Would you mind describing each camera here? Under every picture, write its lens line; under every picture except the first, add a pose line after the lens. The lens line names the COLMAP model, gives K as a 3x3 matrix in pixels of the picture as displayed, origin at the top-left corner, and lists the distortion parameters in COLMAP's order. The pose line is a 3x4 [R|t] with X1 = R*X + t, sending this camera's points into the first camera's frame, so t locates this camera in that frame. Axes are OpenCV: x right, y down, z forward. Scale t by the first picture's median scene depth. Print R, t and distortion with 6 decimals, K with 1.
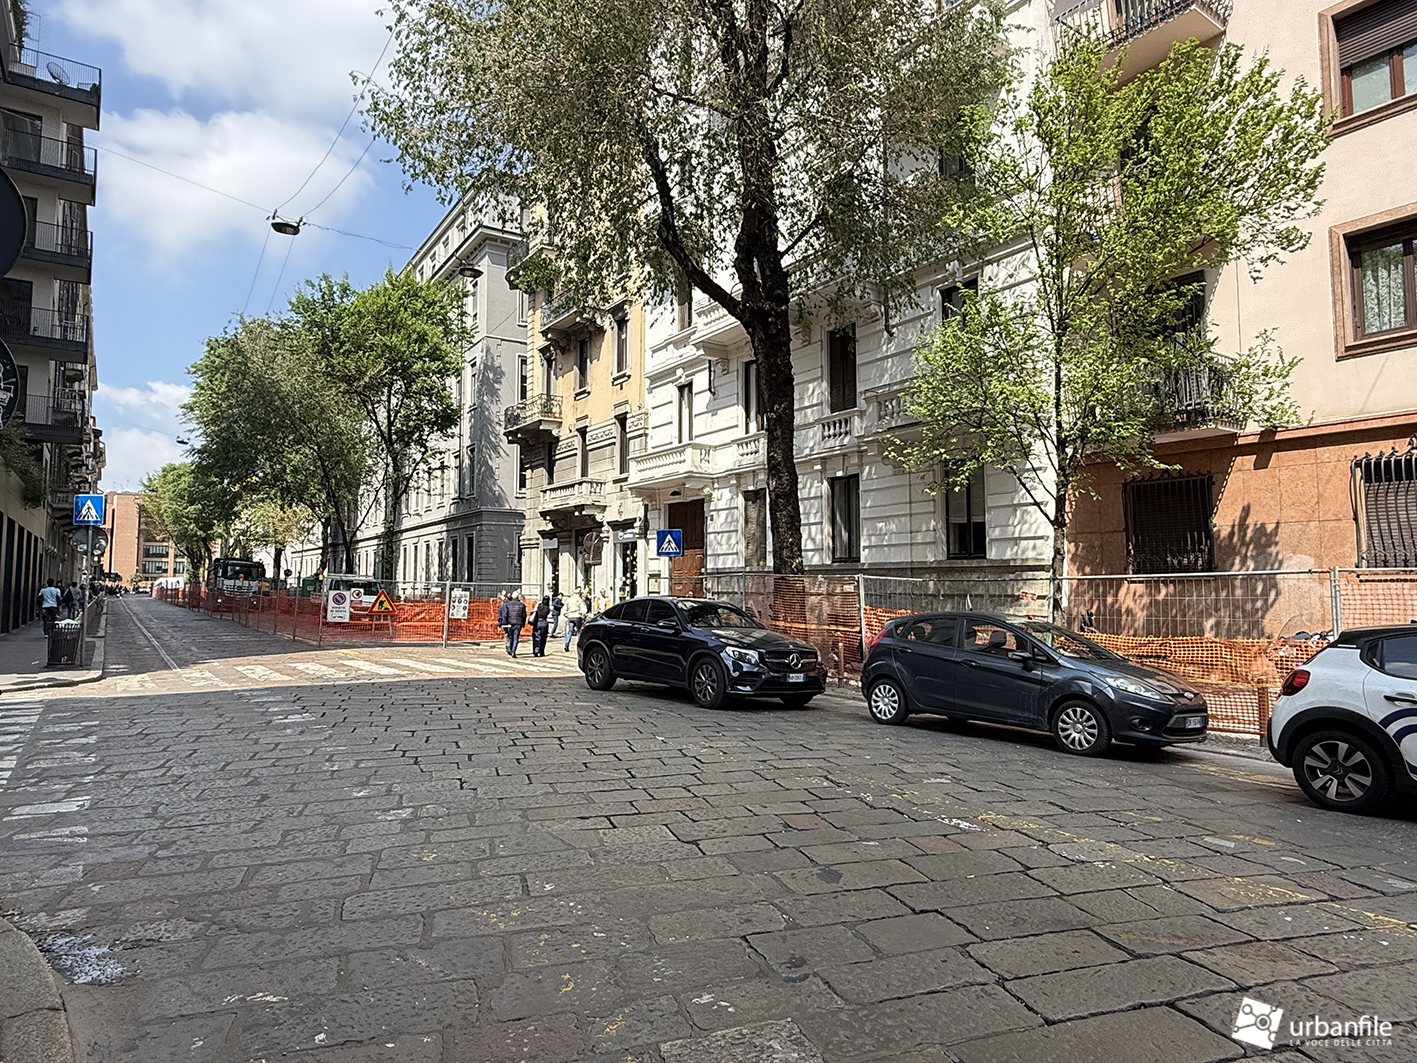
lens RADIAL K [[869.5, 0, 708.5], [0, 869.5, 531.5], [0, 0, 1]] dist [-0.003826, 0.000986]
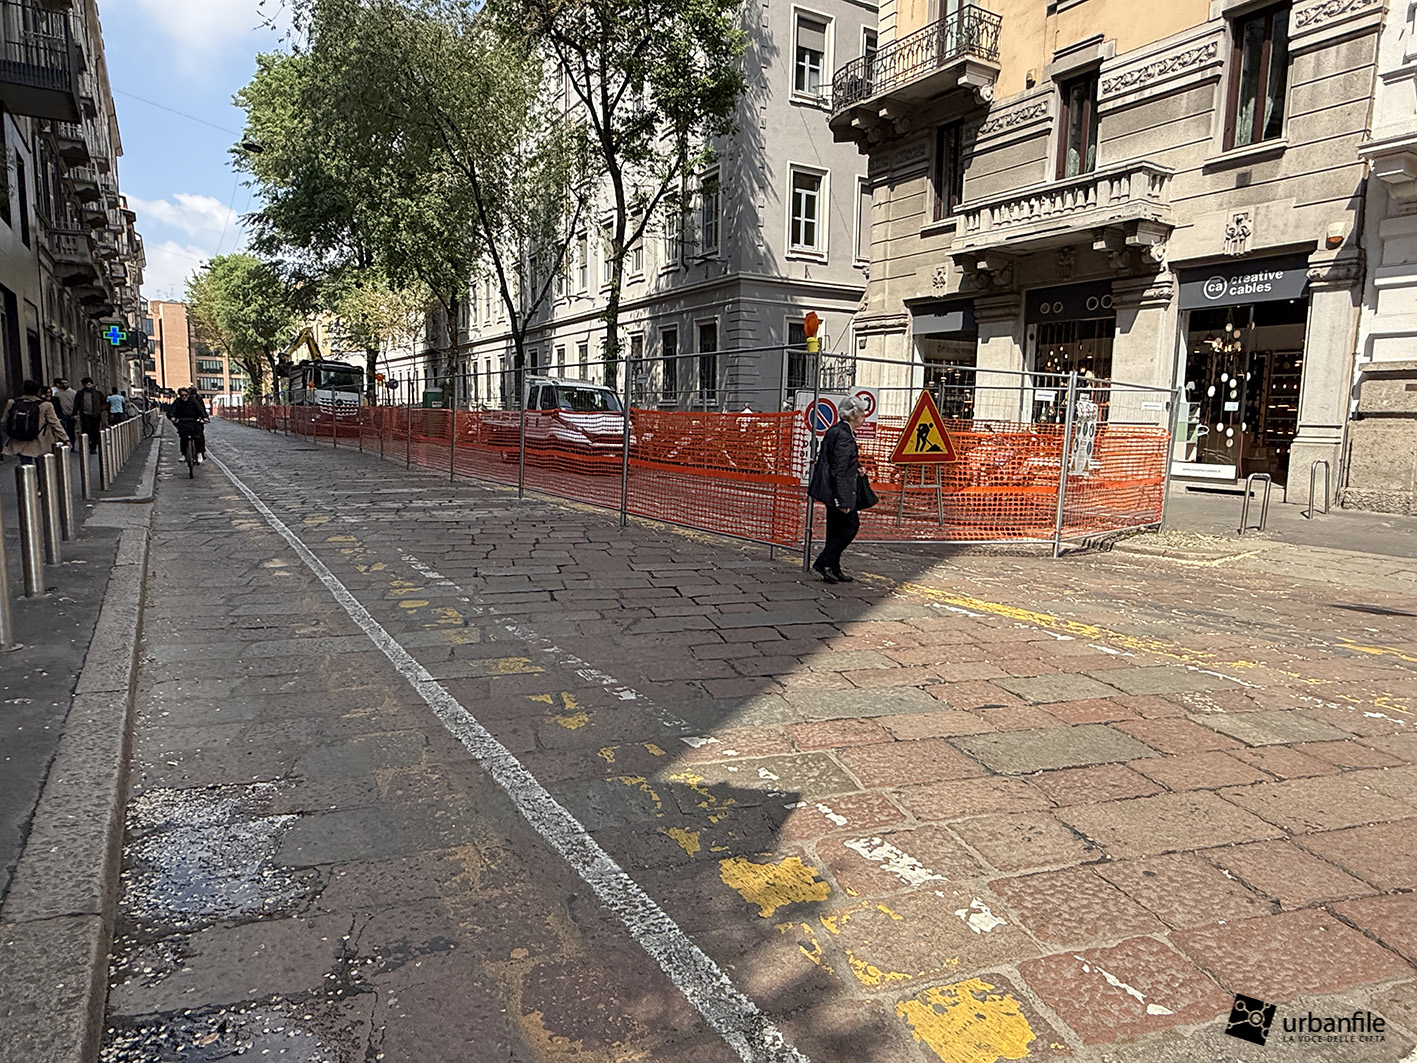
lens RADIAL K [[869.5, 0, 708.5], [0, 869.5, 531.5], [0, 0, 1]] dist [-0.003826, 0.000986]
pose [[0.998675, 0.021584, -0.046715, -0.192728], [-0.011997, 0.980428, 0.196514, 0.023771], [0.050042, -0.195693, 0.979388, 0.283460]]
